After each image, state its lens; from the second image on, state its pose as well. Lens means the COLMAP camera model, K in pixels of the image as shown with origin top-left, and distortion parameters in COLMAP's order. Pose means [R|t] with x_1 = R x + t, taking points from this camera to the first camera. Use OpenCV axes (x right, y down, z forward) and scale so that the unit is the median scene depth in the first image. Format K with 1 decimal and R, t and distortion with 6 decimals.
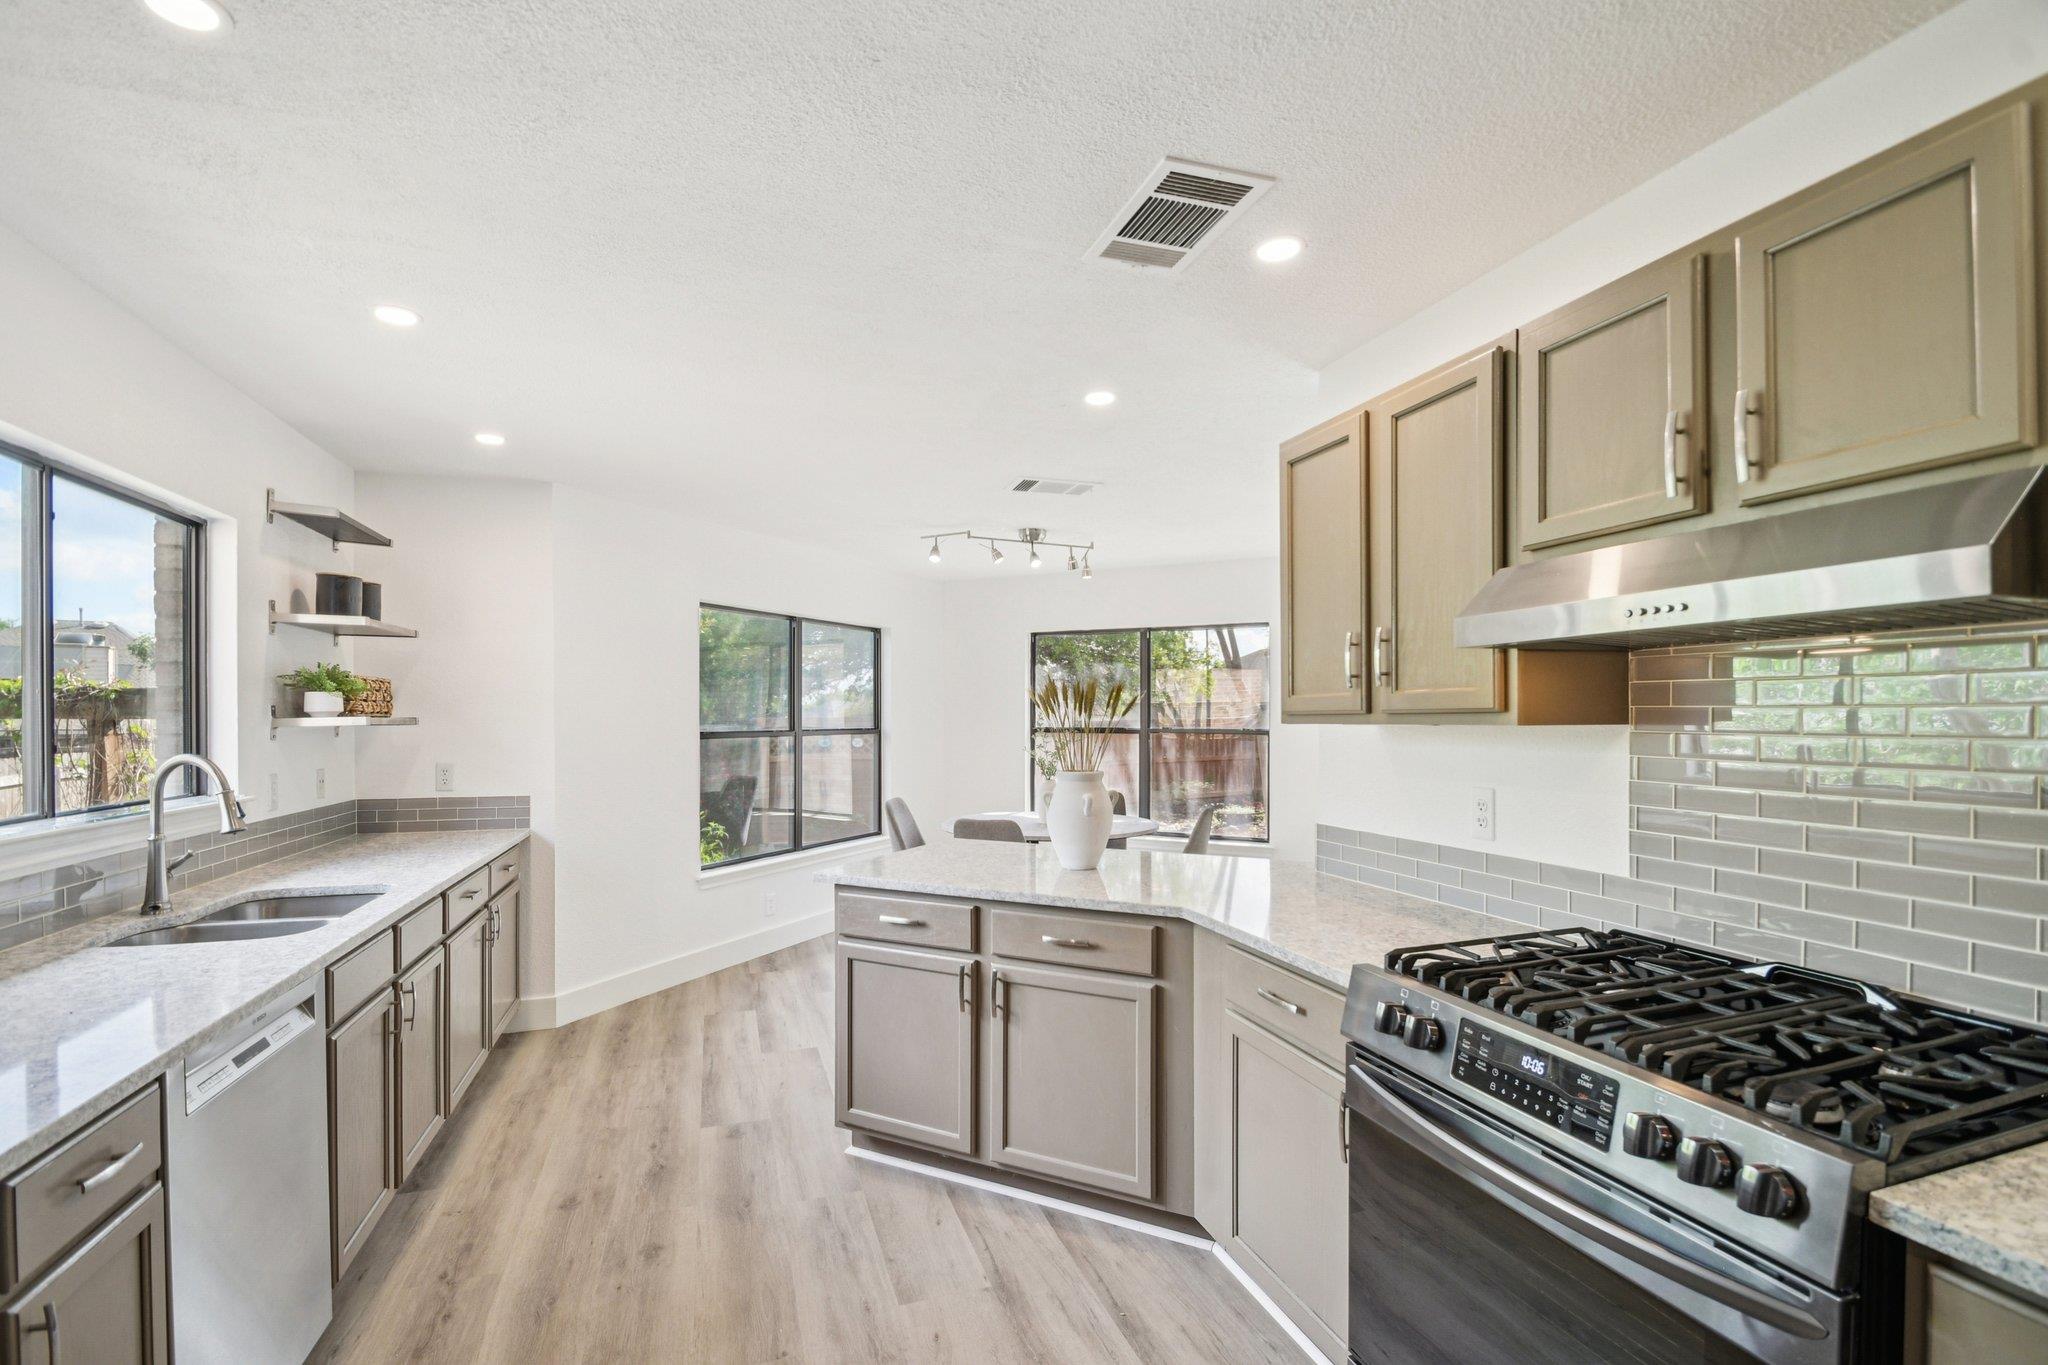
lens RADIAL K [[902.6, 0, 1015.9], [0, 902.6, 716.6], [0, 0, 1]] dist [0.008703, -0.011302]
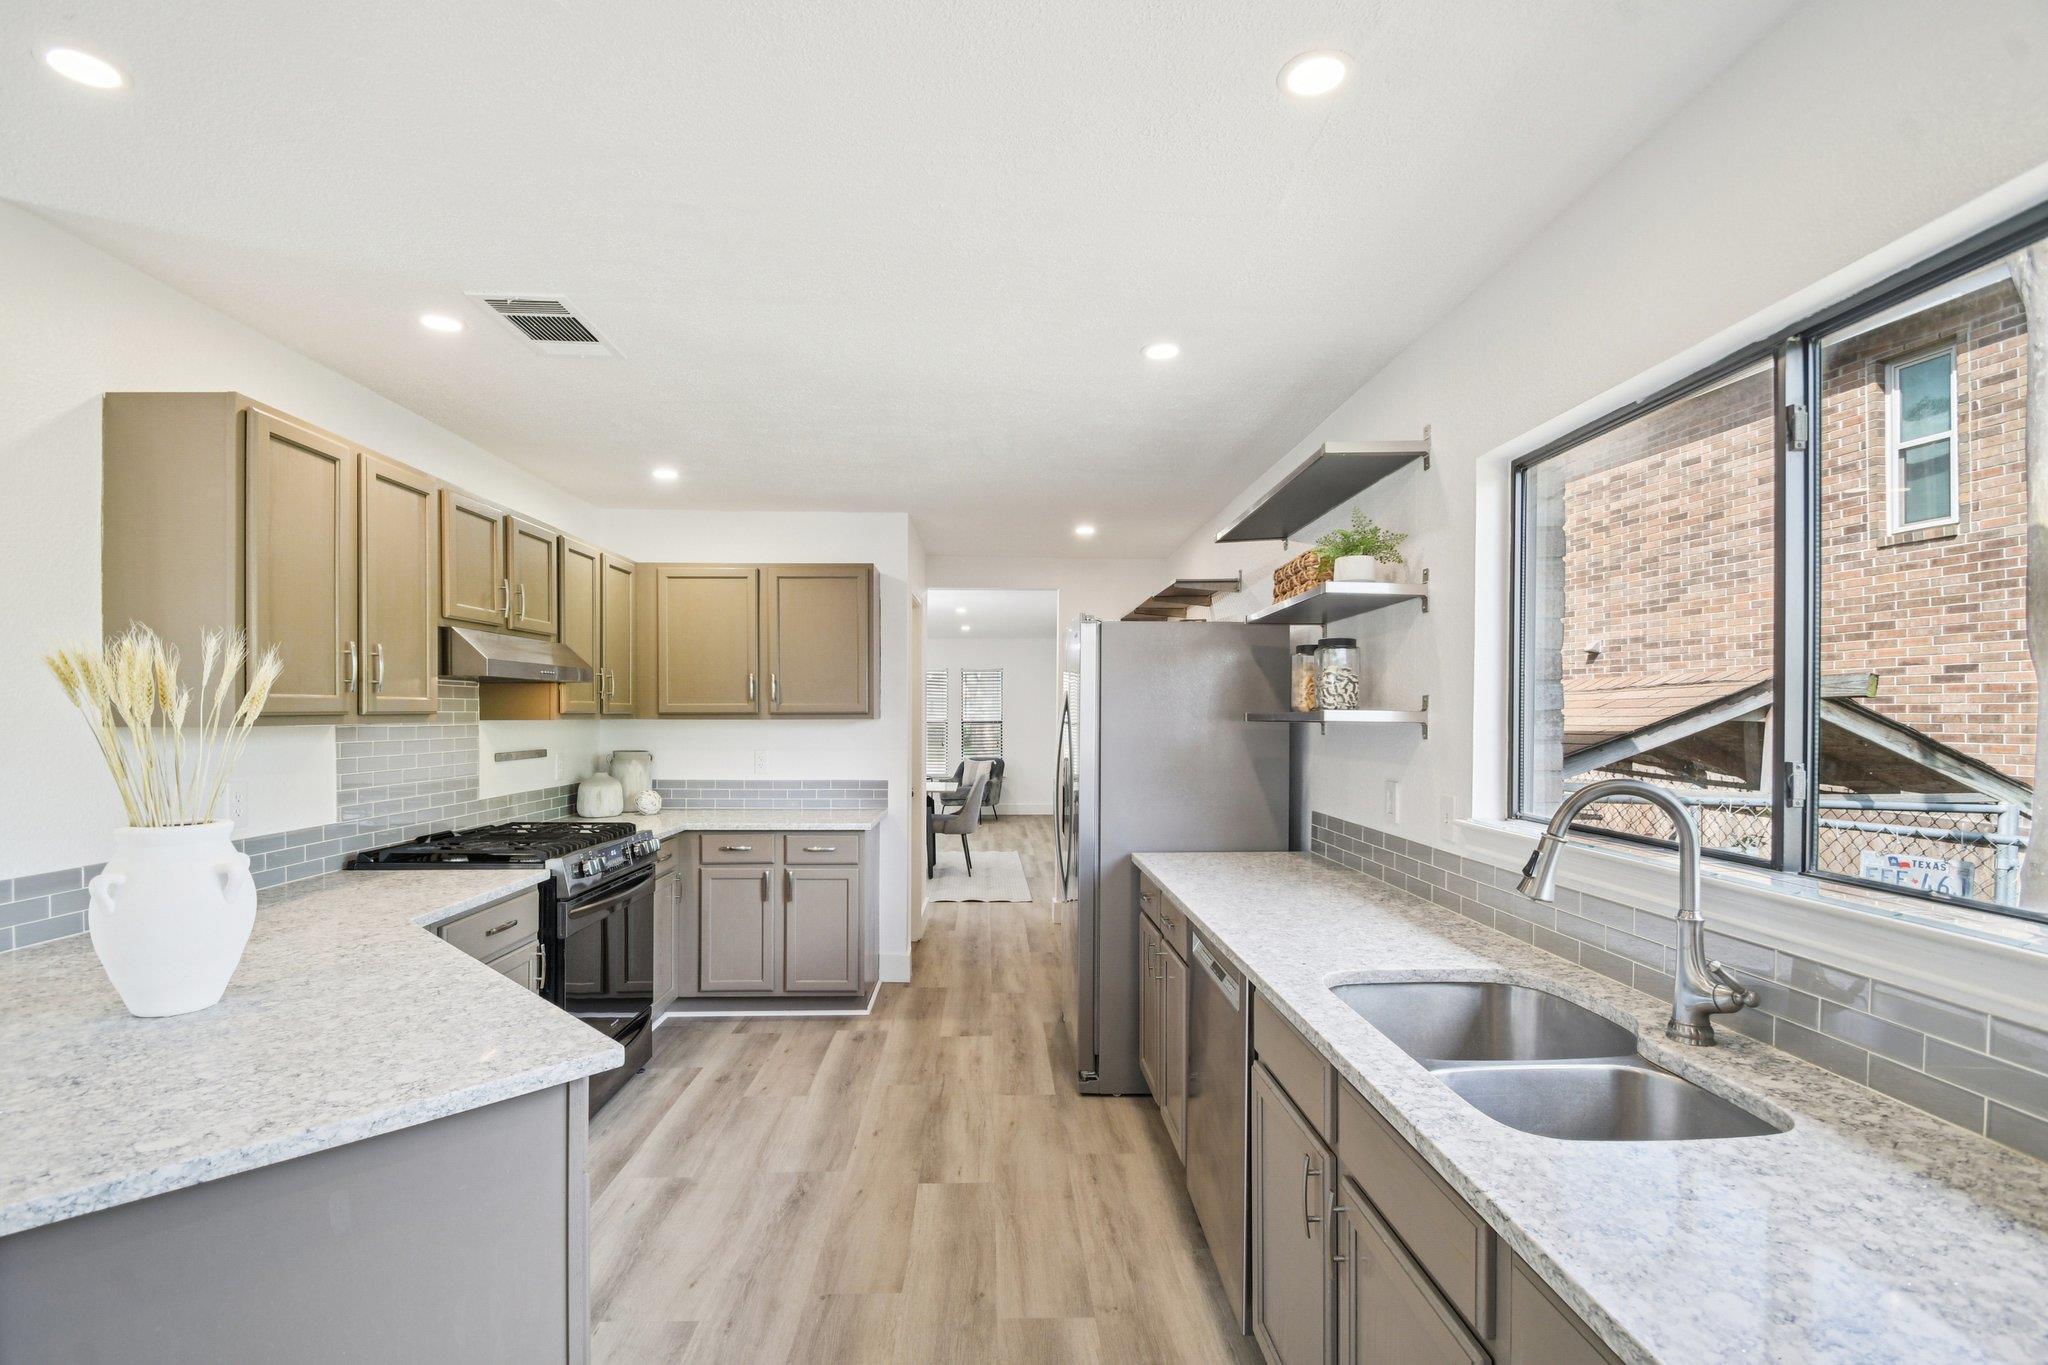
lens RADIAL K [[902.6, 0, 1015.9], [0, 902.6, 716.6], [0, 0, 1]] dist [0.008703, -0.011302]
pose [[-0.957263, 0.002897, 0.289206, -0.779087], [0.005533, 0.999950, 0.008298, -0.005839], [-0.289167, 0.009544, -0.957231, 1.925624]]
